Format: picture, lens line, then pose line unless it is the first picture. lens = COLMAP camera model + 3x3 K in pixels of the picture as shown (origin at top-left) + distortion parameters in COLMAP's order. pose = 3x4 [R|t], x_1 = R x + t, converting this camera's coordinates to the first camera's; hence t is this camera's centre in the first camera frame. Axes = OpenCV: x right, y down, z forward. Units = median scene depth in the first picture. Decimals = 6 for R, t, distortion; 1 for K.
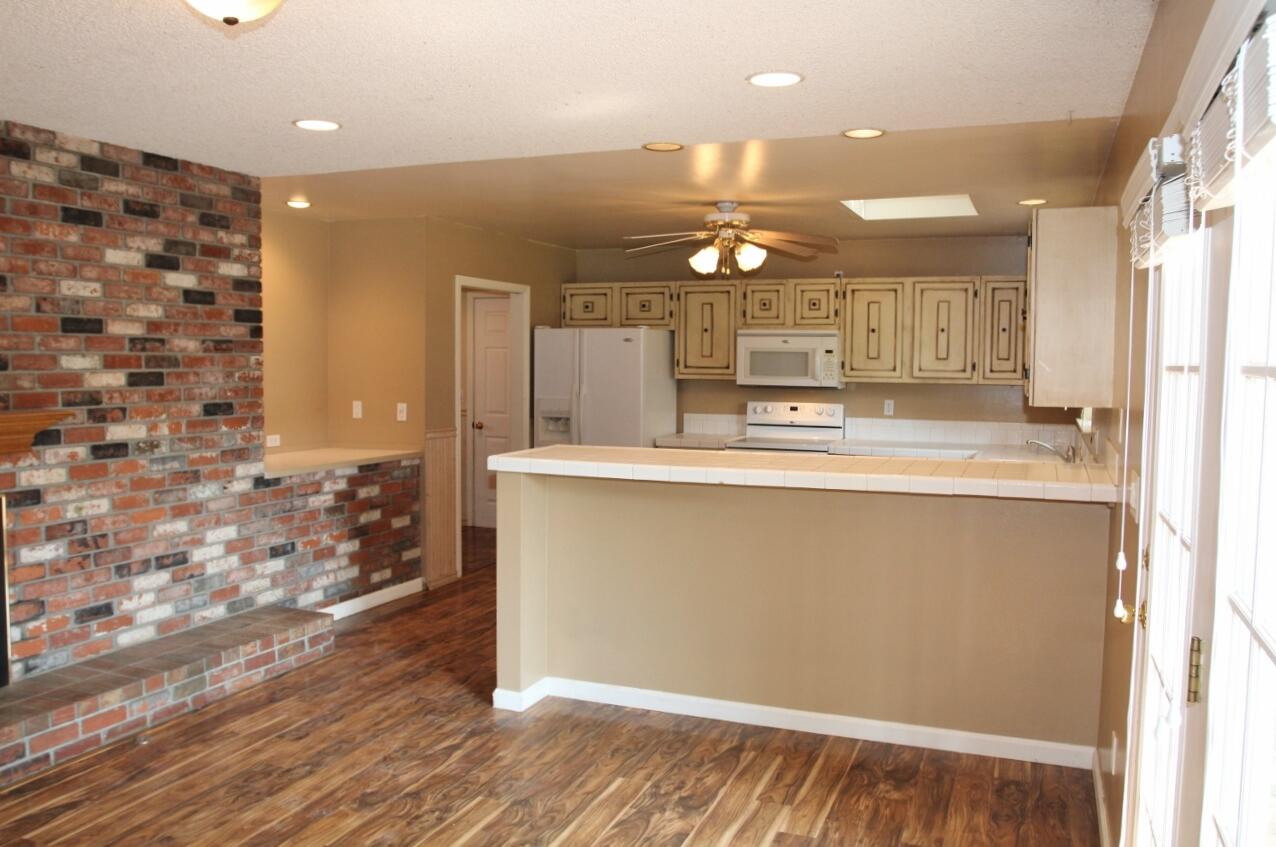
lens RADIAL K [[1009.1, 0, 644.9], [0, 1009.1, 425.6], [0, 0, 1]] dist [-0.095531, 0.062643]
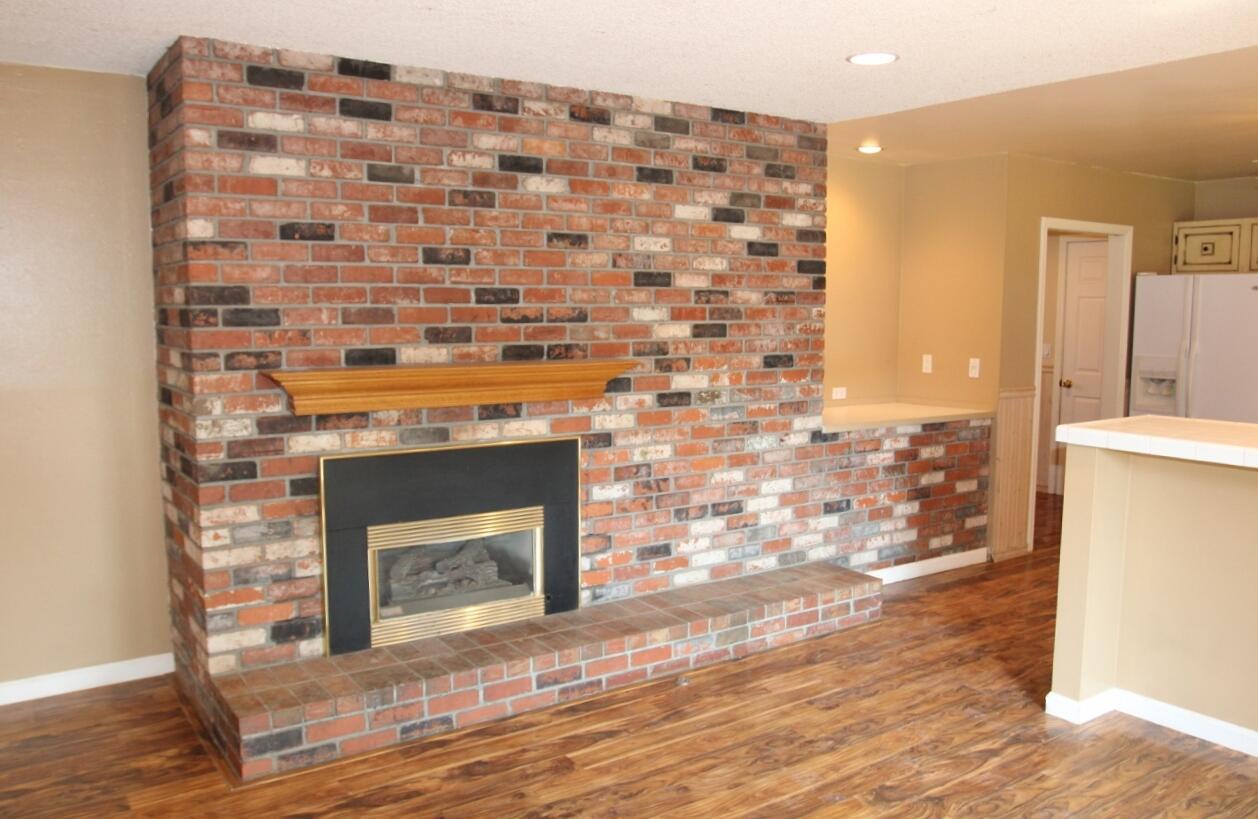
lens RADIAL K [[1005.9, 0, 634.2], [0, 1005.9, 414.8], [0, 0, 1]] dist [-0.091812, 0.057265]
pose [[0.830715, 0.053668, -0.554104, 0.012666], [-0.031024, 0.998258, 0.050176, -0.009718], [0.555832, -0.024492, 0.830934, 0.087859]]
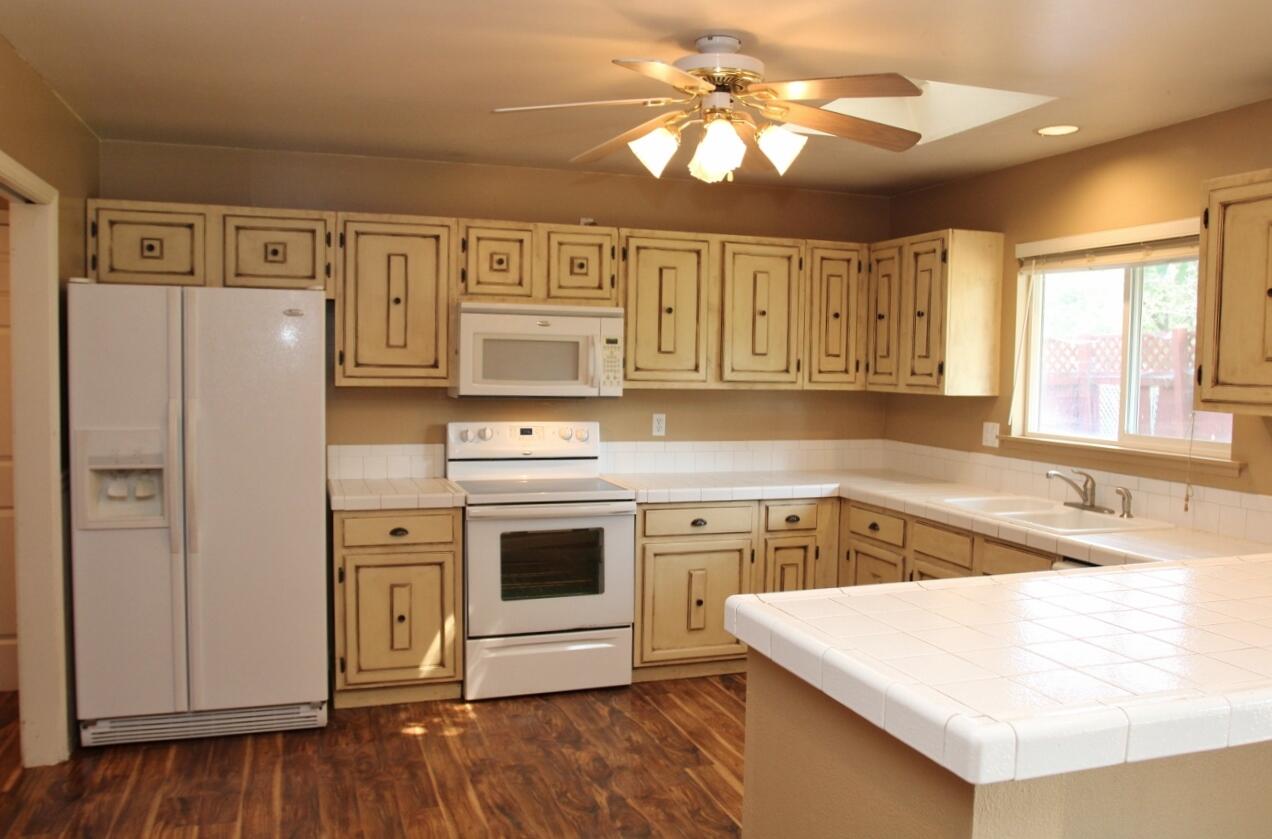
lens RADIAL K [[1006.0, 0, 642.9], [0, 1006.0, 421.6], [0, 0, 1]] dist [-0.095531, 0.062643]
pose [[0.760607, -0.032231, 0.648412, -0.351911], [0.032749, 0.999400, 0.011263, -0.047748], [-0.648386, 0.012669, 0.761207, 0.822410]]
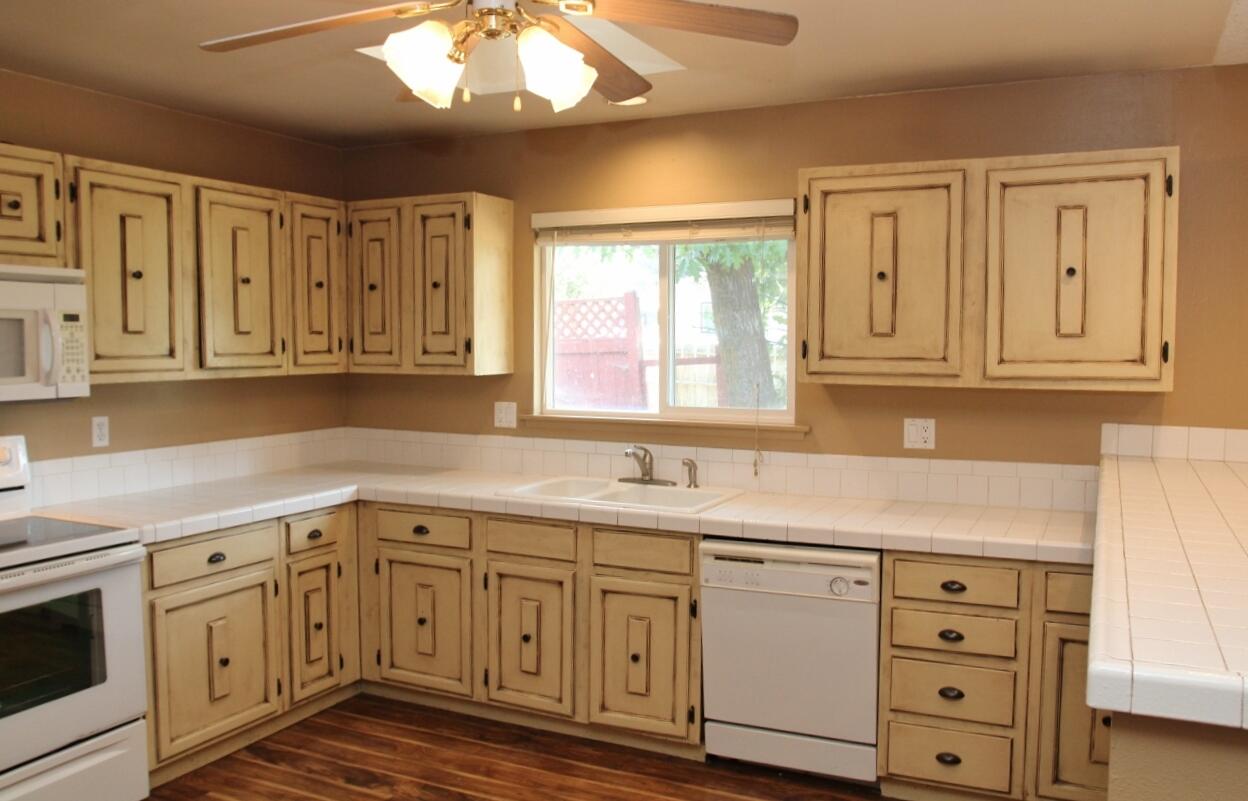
lens RADIAL K [[1007.2, 0, 631.1], [0, 1007.2, 405.5], [0, 0, 1]] dist [-0.094142, 0.069474]
pose [[0.070127, -0.073613, 0.994818, -0.376293], [0.065354, 0.995470, 0.069054, -0.080068], [-0.995395, 0.060173, 0.074620, 1.184968]]
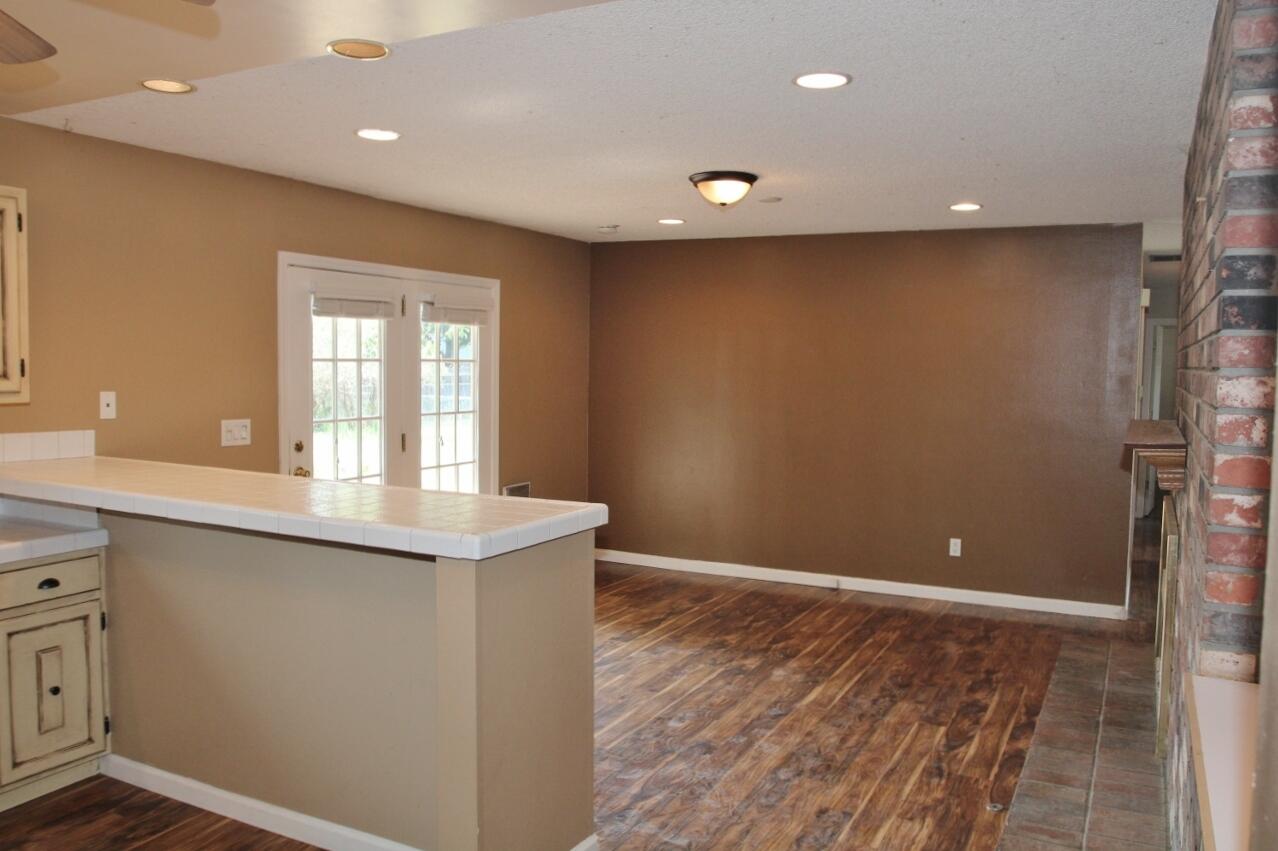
lens RADIAL K [[1005.2, 0, 647.4], [0, 1005.2, 428.8], [0, 0, 1]] dist [-0.092649, 0.060727]
pose [[-0.995776, -0.028405, 0.087306, -0.230198], [-0.016572, 0.990927, 0.133379, -0.109492], [-0.090303, 0.131369, -0.987212, 1.592312]]
